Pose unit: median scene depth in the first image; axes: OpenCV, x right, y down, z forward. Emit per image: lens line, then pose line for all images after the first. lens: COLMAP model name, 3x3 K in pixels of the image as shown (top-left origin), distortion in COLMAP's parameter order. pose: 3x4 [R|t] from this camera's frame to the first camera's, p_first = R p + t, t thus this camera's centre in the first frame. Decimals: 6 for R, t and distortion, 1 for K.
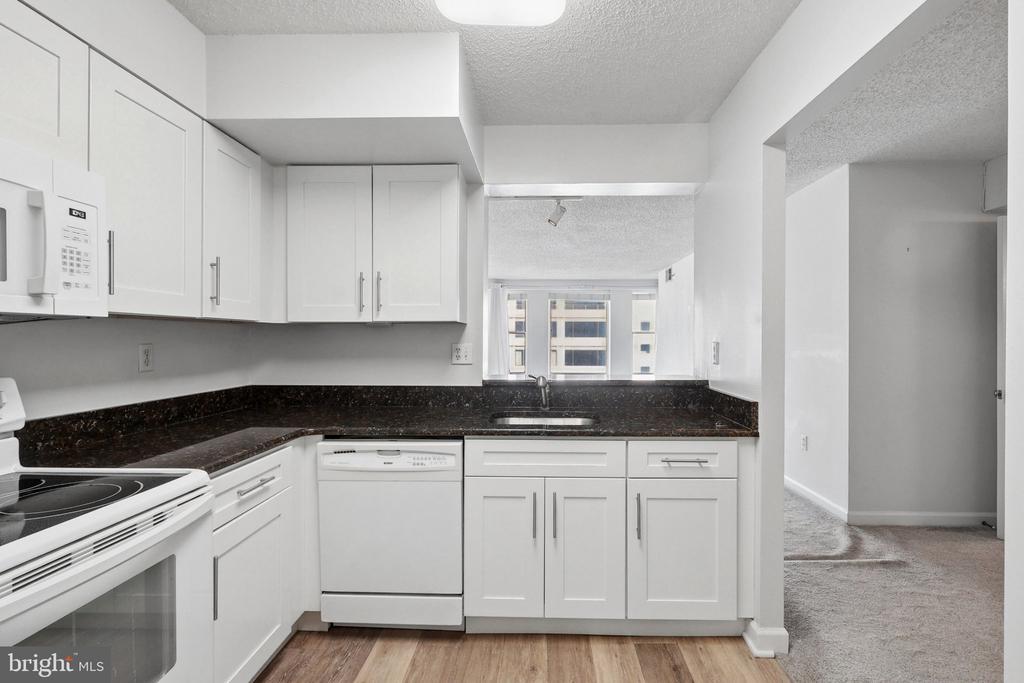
lens RADIAL K [[486.4, 0, 528.5], [0, 486.4, 338.5], [0, 0, 1]] dist [0.002701, 0.000798]
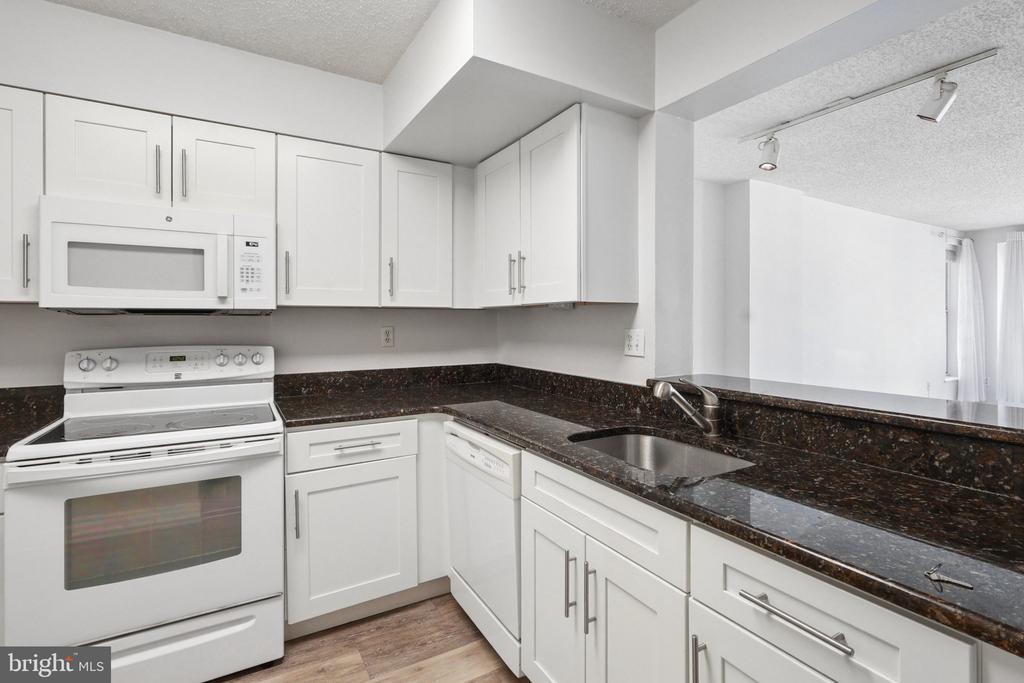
lens RADIAL K [[484.7, 0, 511.5], [0, 484.7, 317.9], [0, 0, 1]] dist [-0.002850, 0.000952]
pose [[0.524367, -0.006841, -0.851465, 0.517644], [0.002206, 0.999975, -0.006676, -0.003115], [0.851489, 0.001623, 0.524370, 0.544634]]
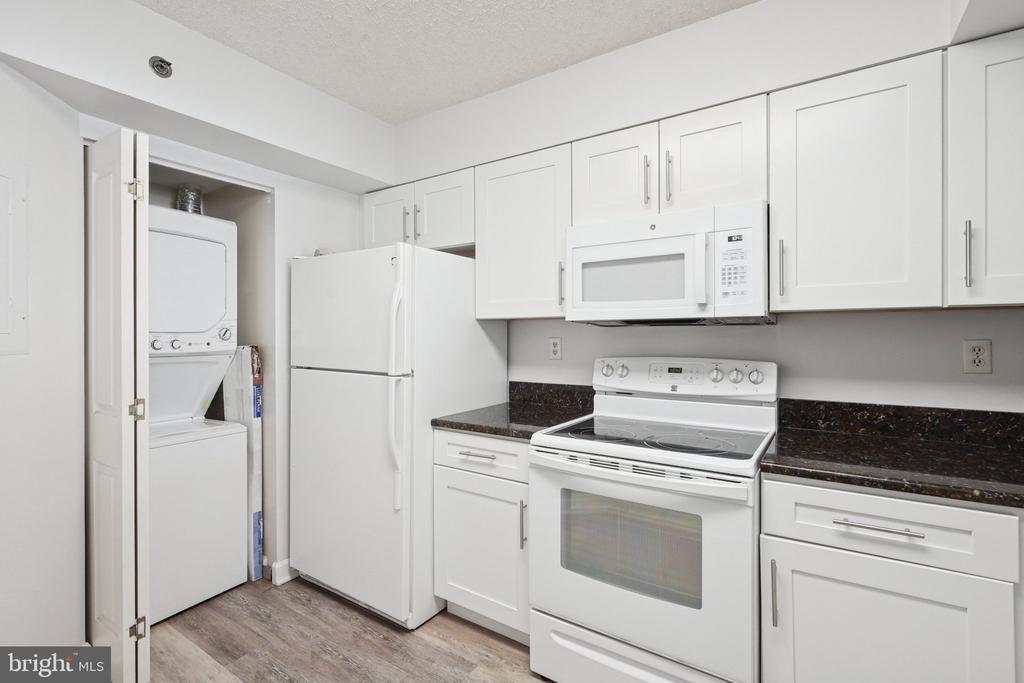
lens RADIAL K [[475.4, 0, 512.8], [0, 475.4, 335.1], [0, 0, 1]] dist [-0.001360, 0.000233]
pose [[-0.536436, 0.001555, -0.843939, 0.287027], [0.003445, 0.999994, -0.000347, 0.000995], [0.843934, -0.003093, -0.536438, 0.719335]]
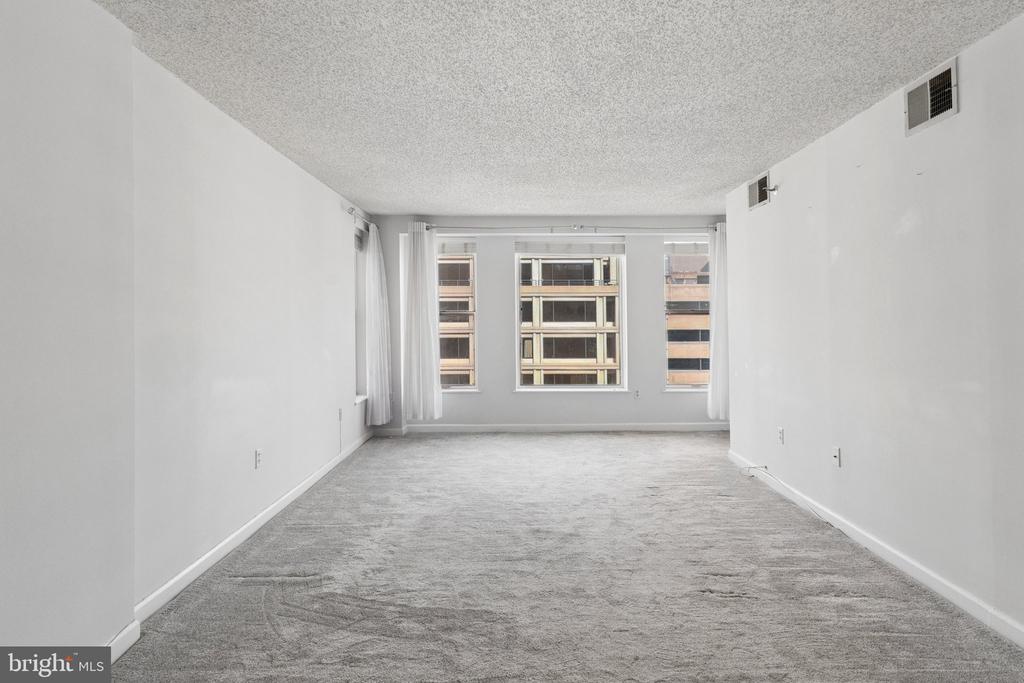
lens RADIAL K [[539.5, 0, 514.9], [0, 539.5, 359.1], [0, 0, 1]] dist [-0.003780, -0.000445]
pose [[0.999751, 0.007404, 0.021053, 0.133172], [-0.008336, 0.998974, 0.044517, 0.047390], [-0.020702, -0.044682, 0.998787, 1.683851]]
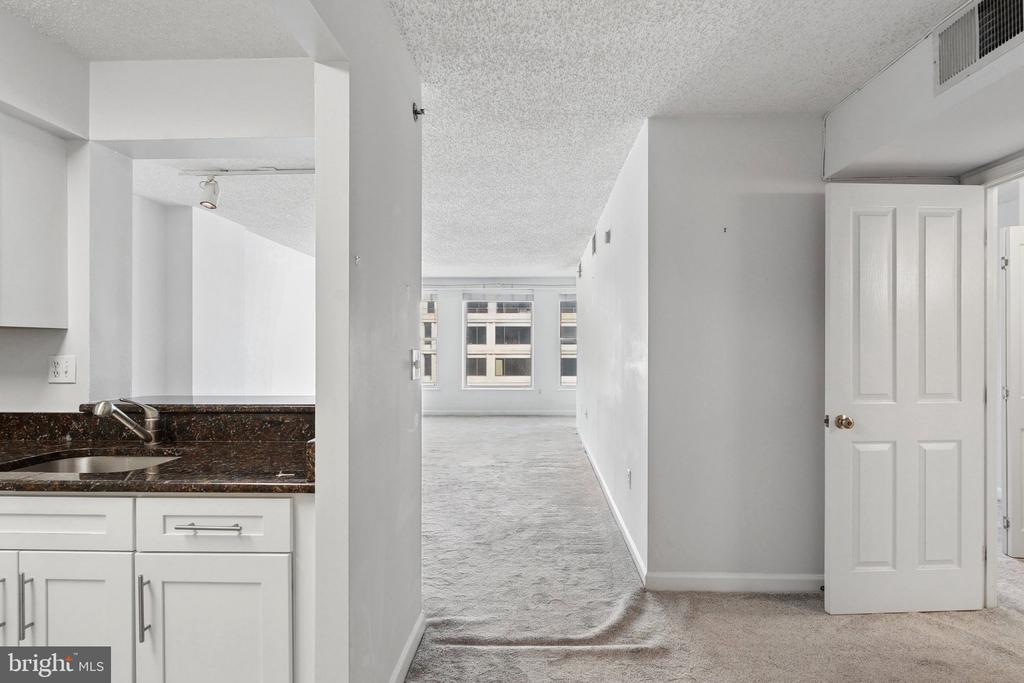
lens RADIAL K [[534.2, 0, 519.3], [0, 534.2, 347.8], [0, 0, 1]] dist [-0.001361, 0.000525]
pose [[0.999806, -0.003564, -0.019362, 0.726855], [0.003650, 0.999984, 0.004421, -0.002970], [0.019346, -0.004491, 0.999803, 0.245257]]
